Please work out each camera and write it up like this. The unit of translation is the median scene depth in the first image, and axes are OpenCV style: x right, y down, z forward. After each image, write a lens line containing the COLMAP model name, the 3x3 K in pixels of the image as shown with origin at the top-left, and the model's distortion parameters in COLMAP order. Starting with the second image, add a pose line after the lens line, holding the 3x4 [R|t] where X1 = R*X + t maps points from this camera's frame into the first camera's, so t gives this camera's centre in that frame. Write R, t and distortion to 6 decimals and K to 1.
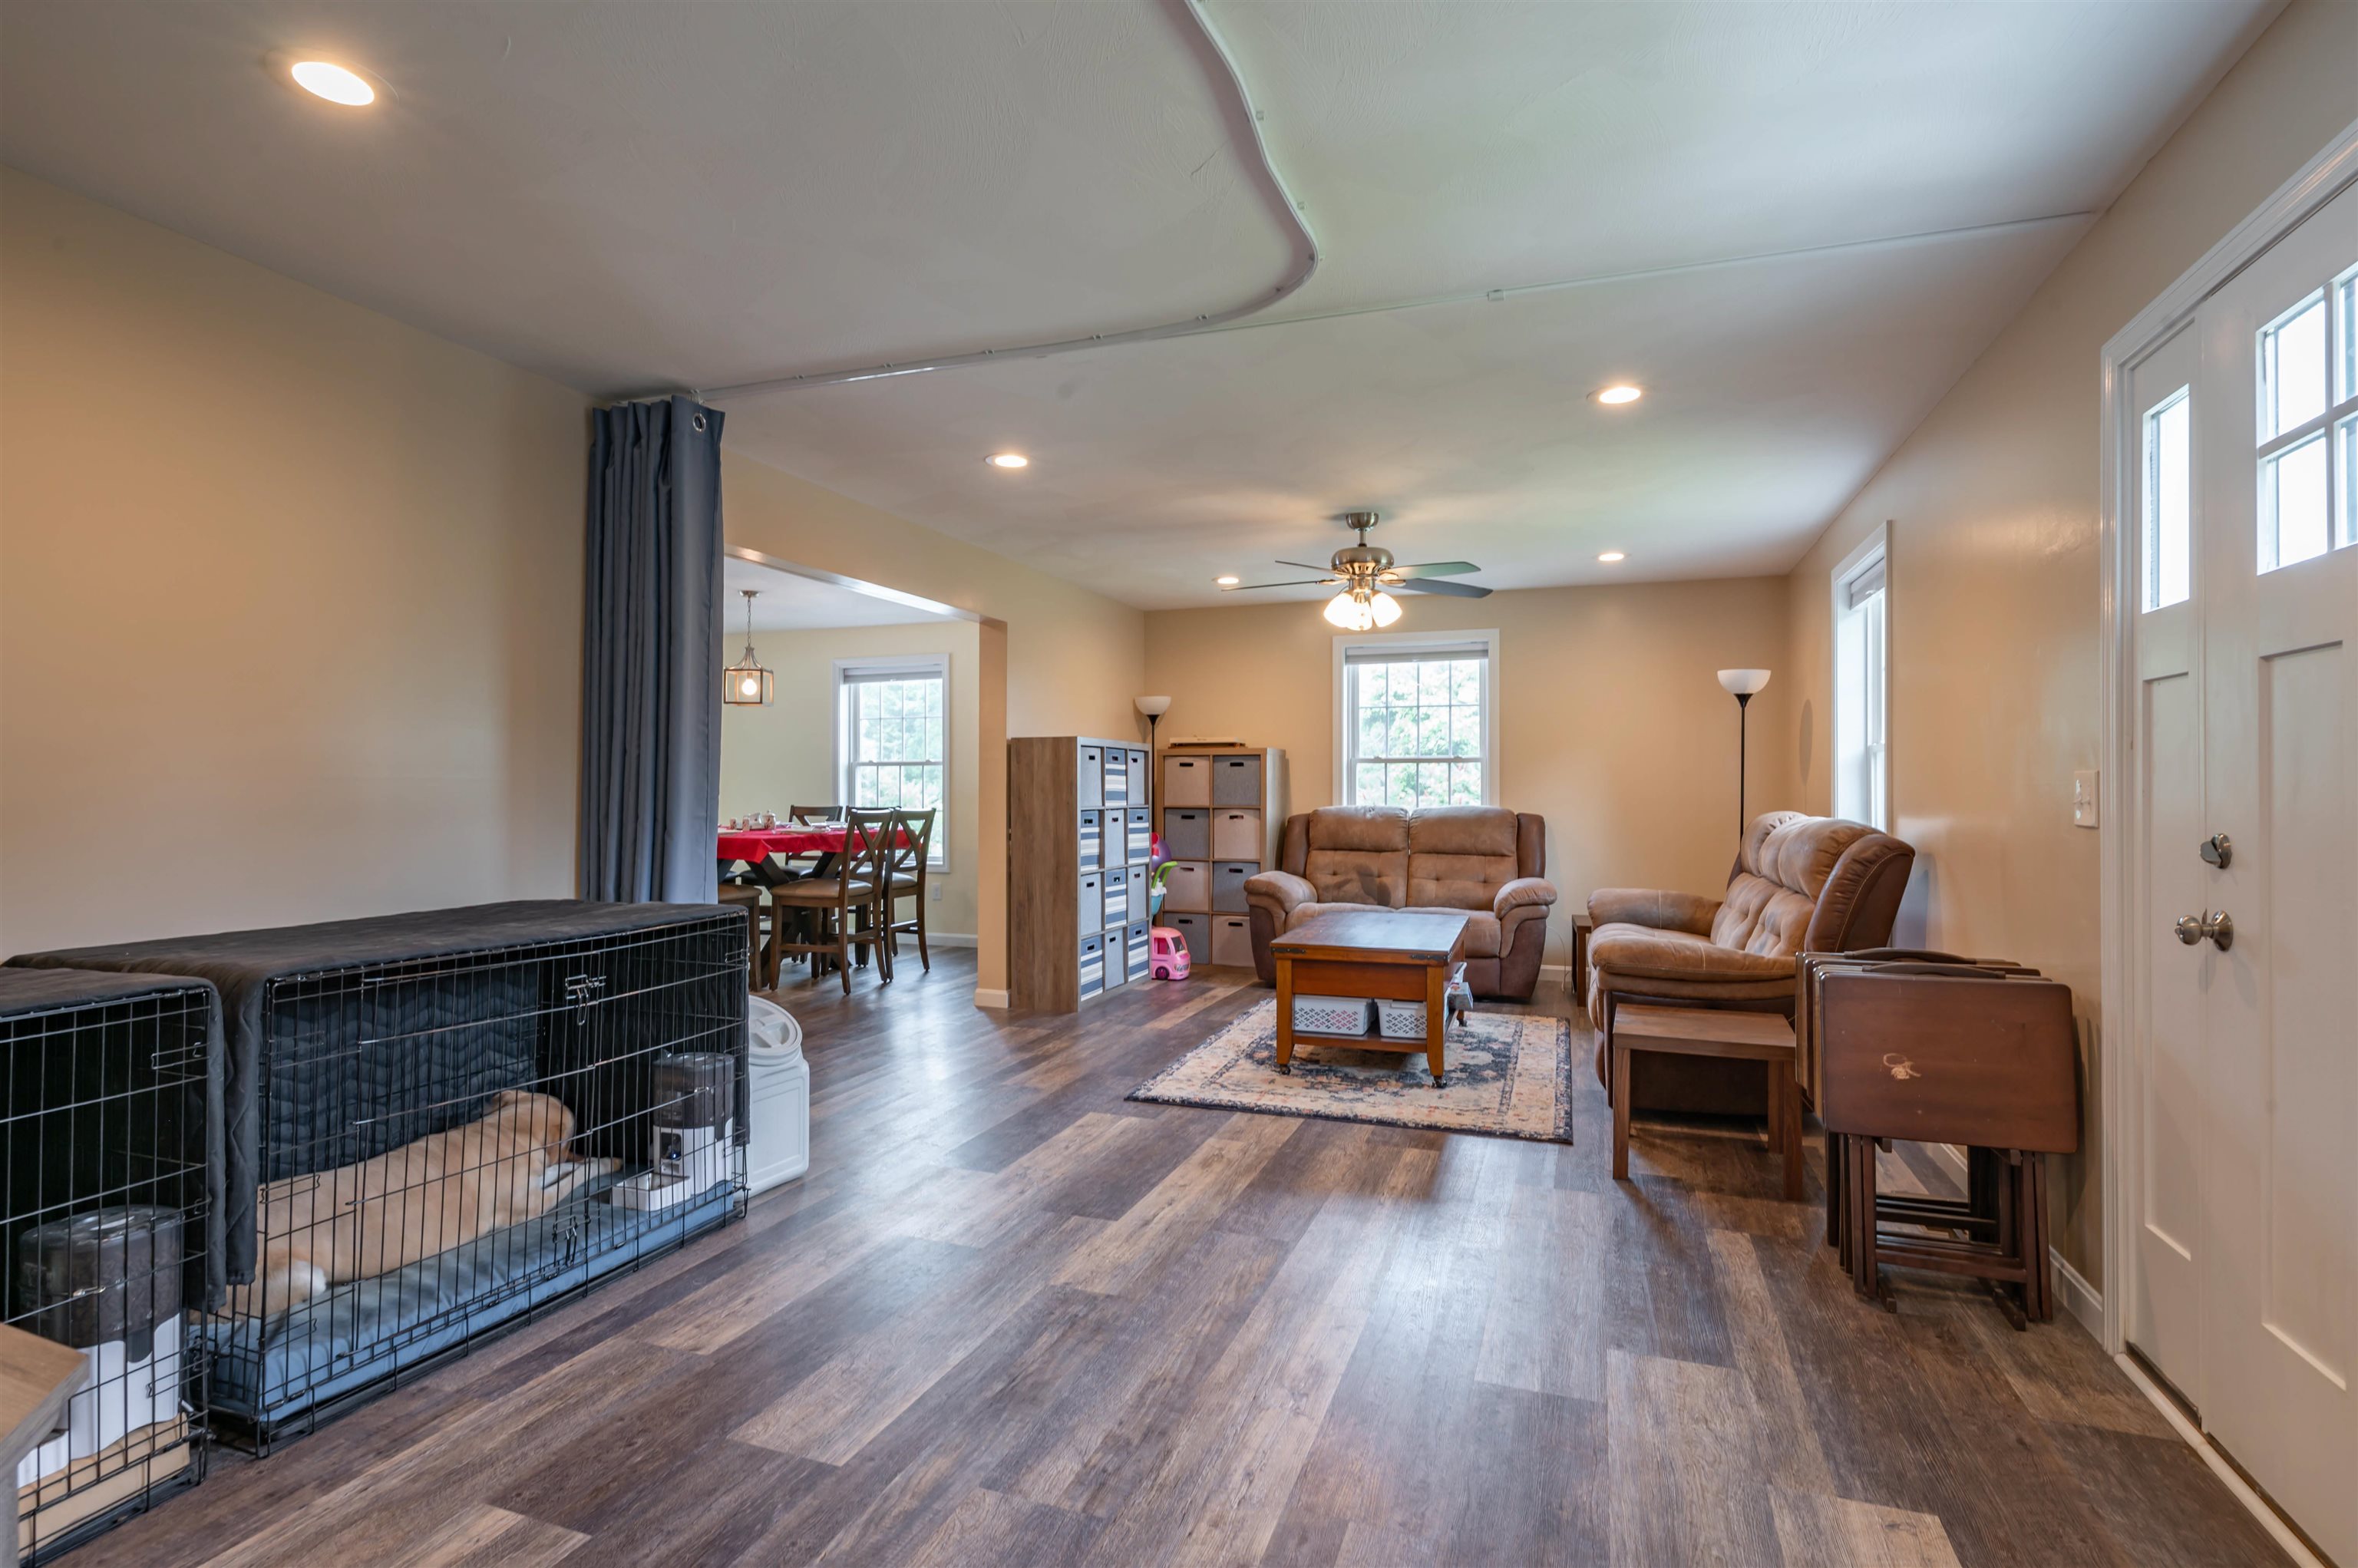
lens RADIAL K [[1142.2, 0, 1233.4], [0, 1142.2, 784.8], [0, 0, 1]] dist [-0.006042, 0.004435]
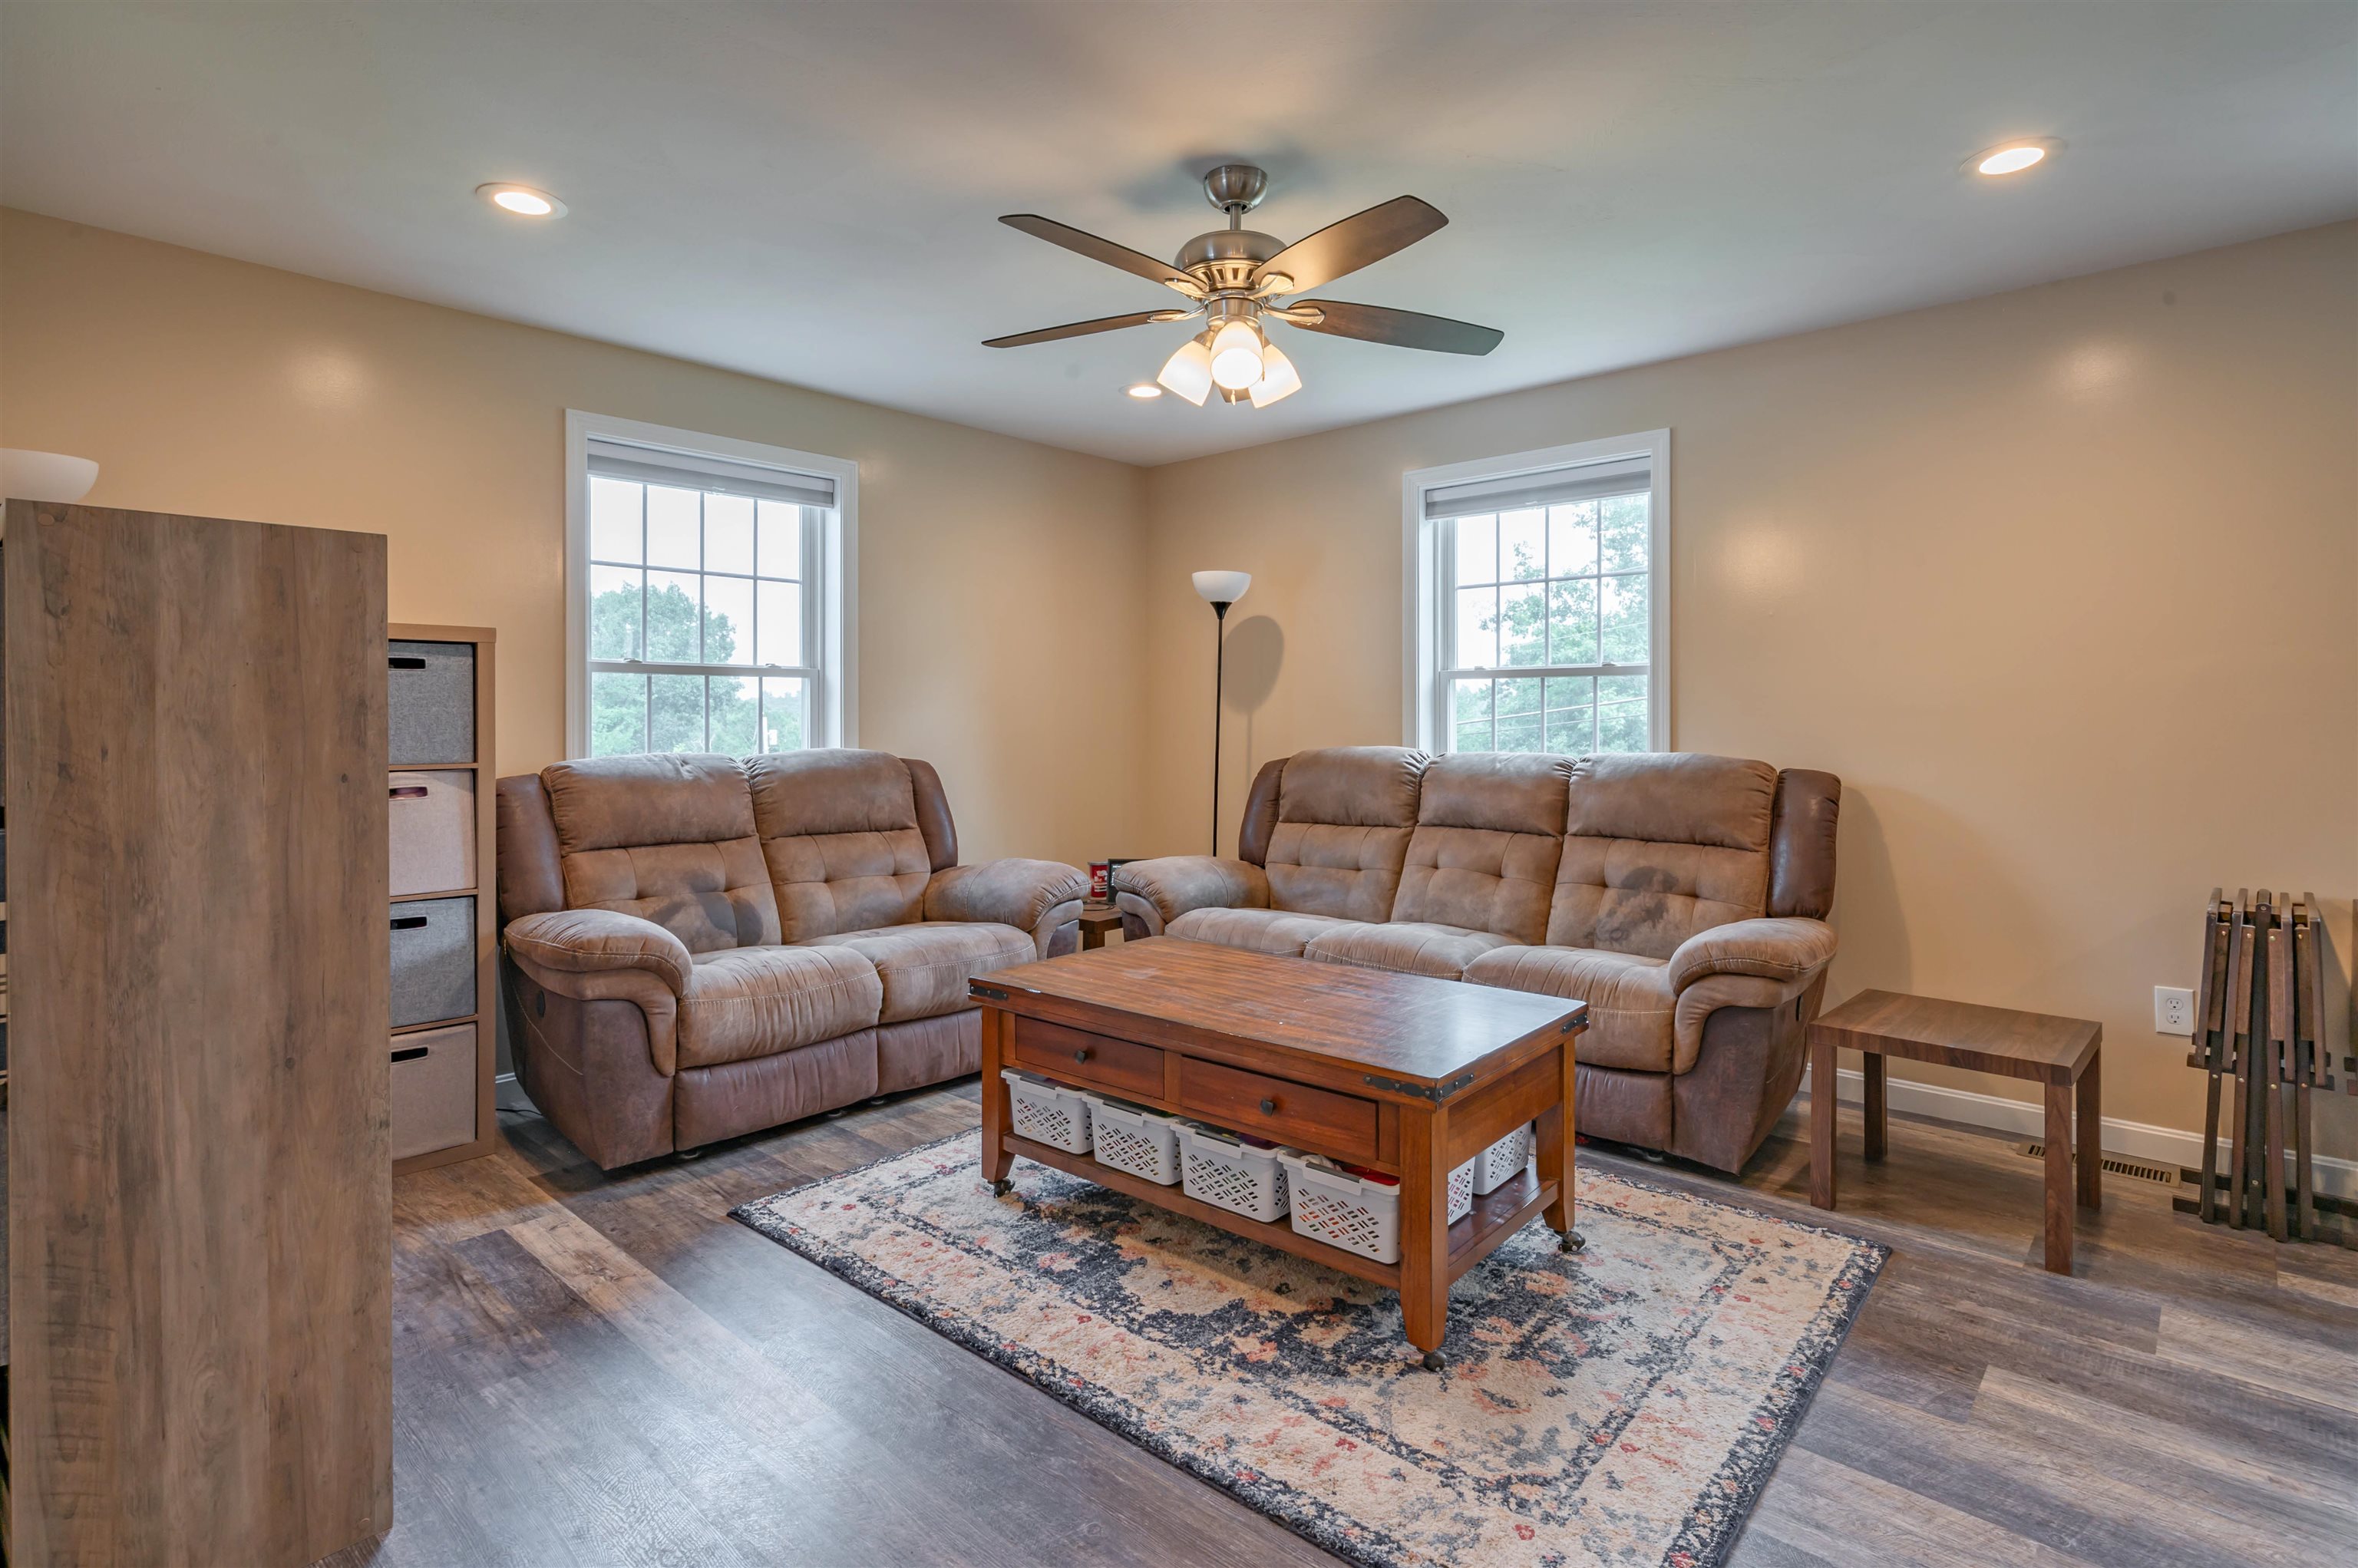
lens RADIAL K [[1142.2, 0, 1188.2], [0, 1142.2, 715.1], [0, 0, 1]] dist [-0.006042, 0.004435]
pose [[0.413387, 0.000440, 0.910555, -0.307484], [-0.000200, 1.000000, -0.000392, 0.001261], [-0.910555, -0.000020, 0.413387, 0.702868]]
